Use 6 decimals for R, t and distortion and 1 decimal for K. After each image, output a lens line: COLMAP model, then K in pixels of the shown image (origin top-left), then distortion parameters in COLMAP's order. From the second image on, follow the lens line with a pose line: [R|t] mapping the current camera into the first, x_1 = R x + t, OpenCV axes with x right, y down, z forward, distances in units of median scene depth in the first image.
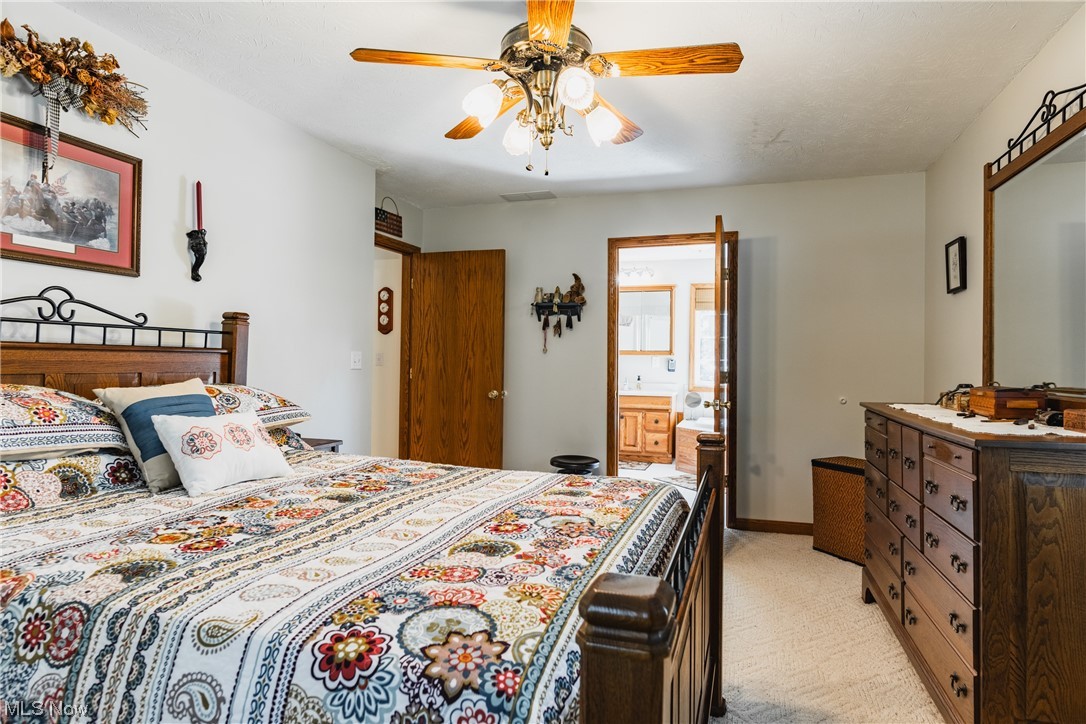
lens RADIAL K [[631.7, 0, 545.7], [0, 631.7, 357.2], [0, 0, 1]] dist [-0.006396, -0.001340]
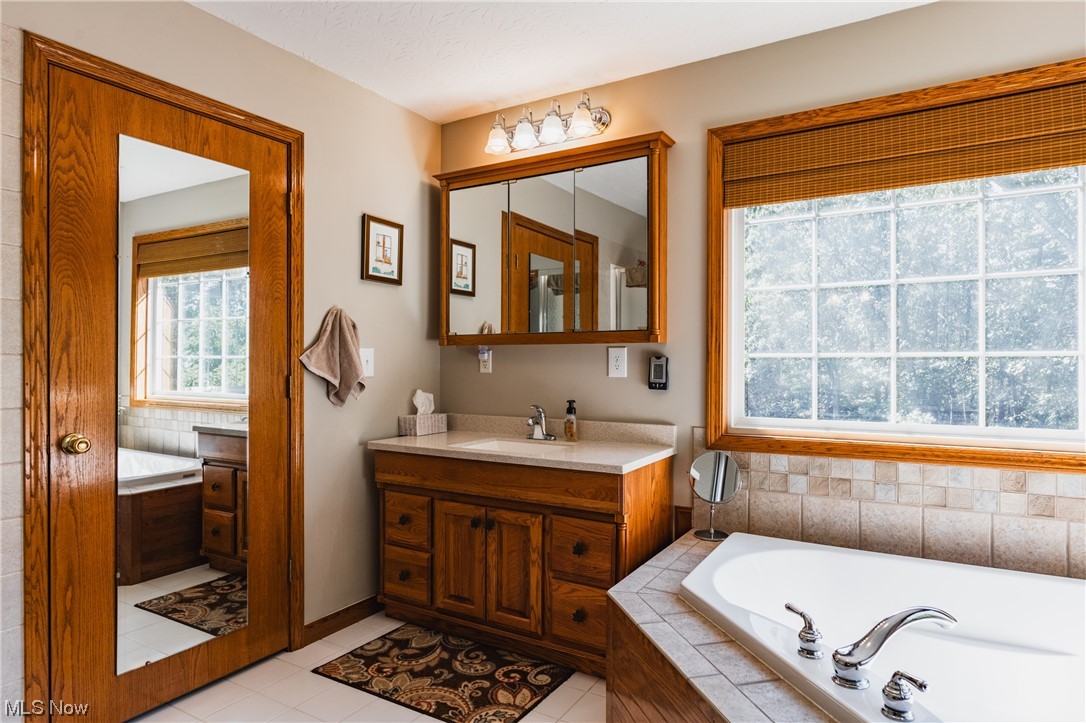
lens RADIAL K [[631.7, 0, 542.8], [0, 631.7, 364.8], [0, 0, 1]] dist [-0.006396, -0.001340]
pose [[0.974174, -0.011059, -0.225527, 0.227566], [0.013628, 0.999859, 0.009837, 0.005183], [0.225386, -0.012657, 0.974187, 0.677085]]
